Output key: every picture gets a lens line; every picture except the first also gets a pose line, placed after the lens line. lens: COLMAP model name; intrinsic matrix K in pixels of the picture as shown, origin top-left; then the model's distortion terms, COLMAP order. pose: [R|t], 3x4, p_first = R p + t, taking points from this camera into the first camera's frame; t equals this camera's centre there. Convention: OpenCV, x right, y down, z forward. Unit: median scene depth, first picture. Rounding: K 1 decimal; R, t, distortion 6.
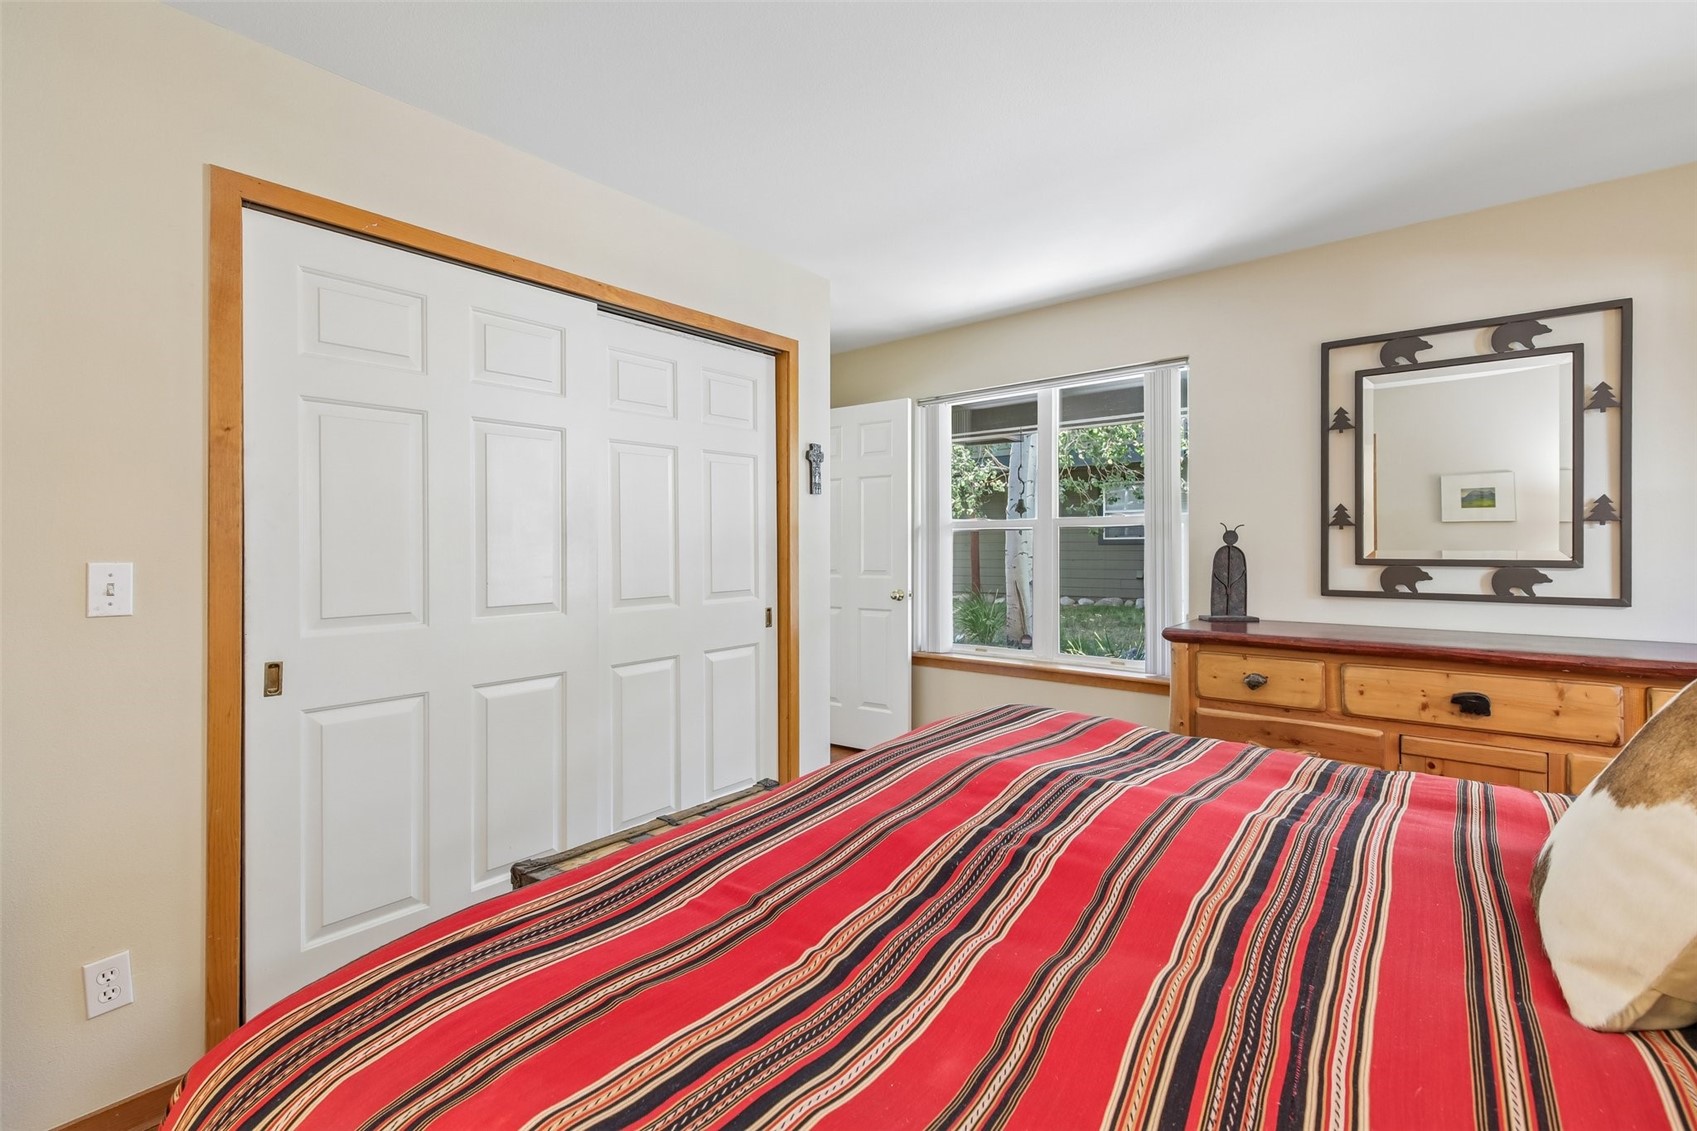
lens RADIAL K [[740.5, 0, 847.5], [0, 740.5, 553.5], [0, 0, 1]] dist [-0.010284, -0.005685]
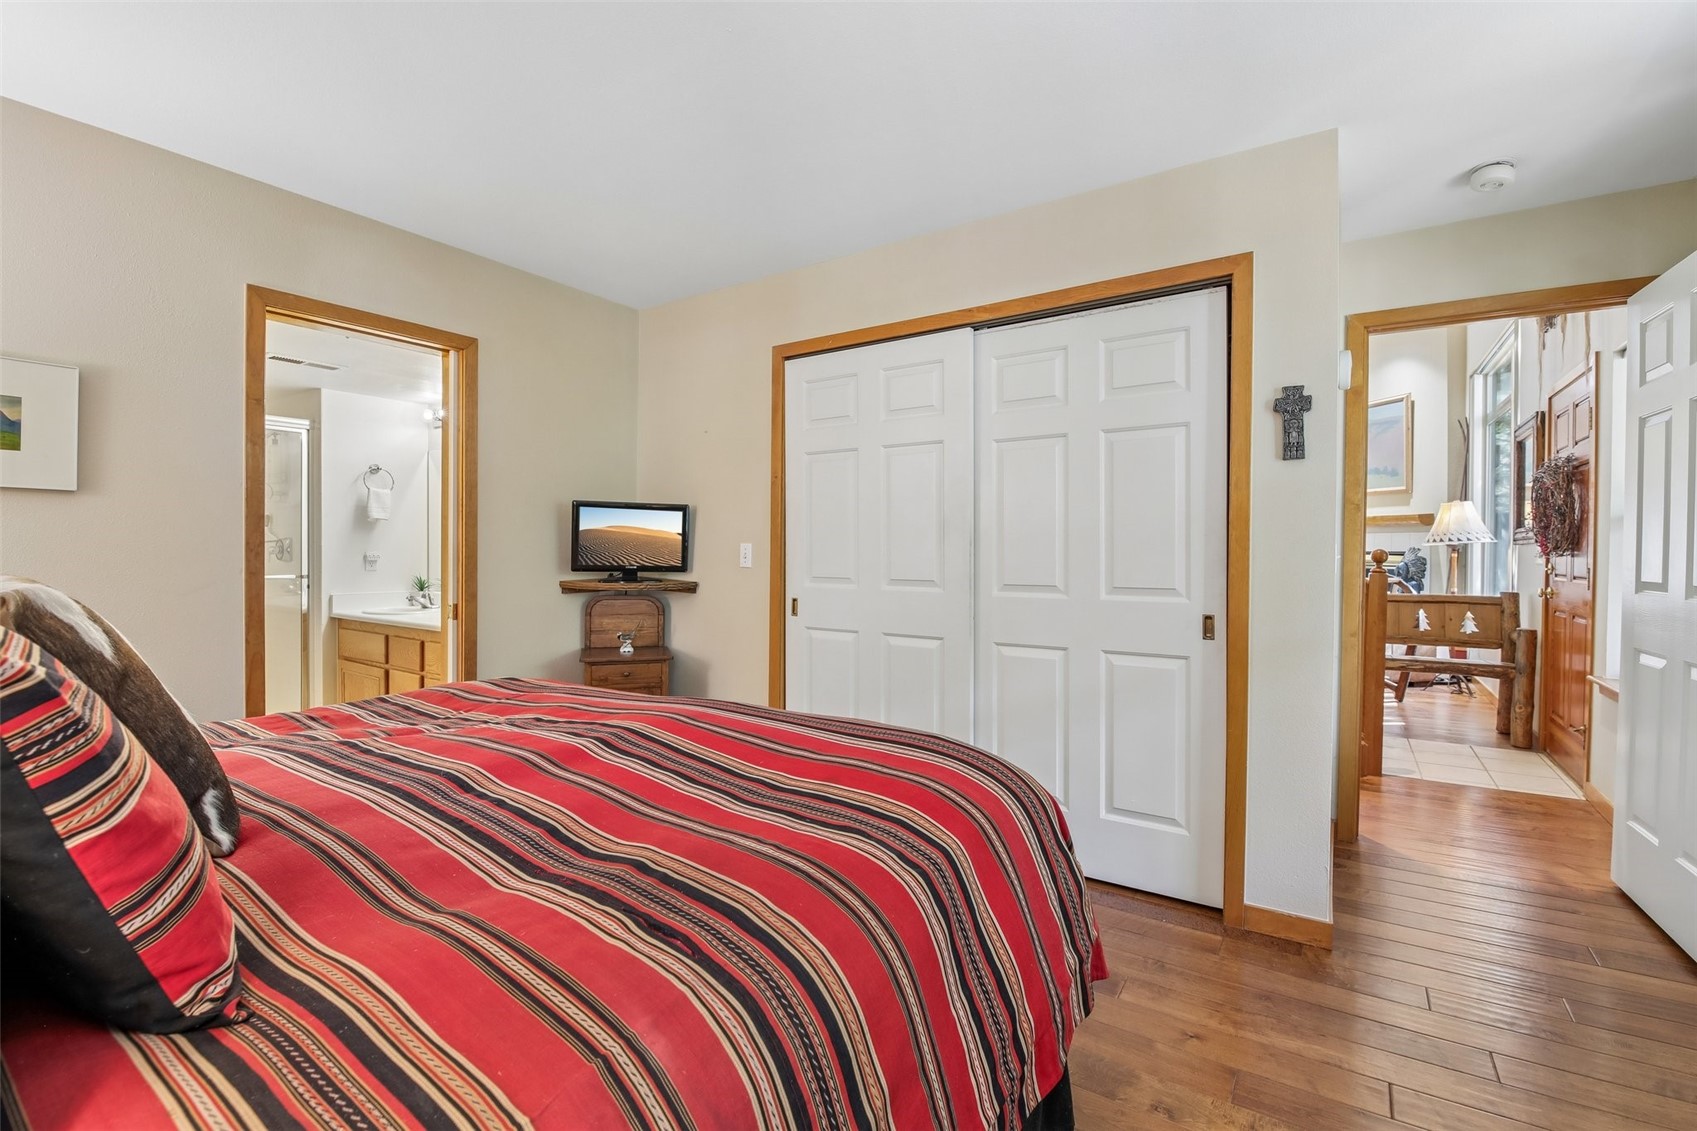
lens RADIAL K [[740.5, 0, 847.2], [0, 740.5, 564.9], [0, 0, 1]] dist [-0.010284, -0.005685]
pose [[0.087940, 0.015436, -0.996006, 0.758833], [-0.023782, 0.999627, 0.013392, 0.023856], [0.995842, 0.022510, 0.088274, 0.667048]]
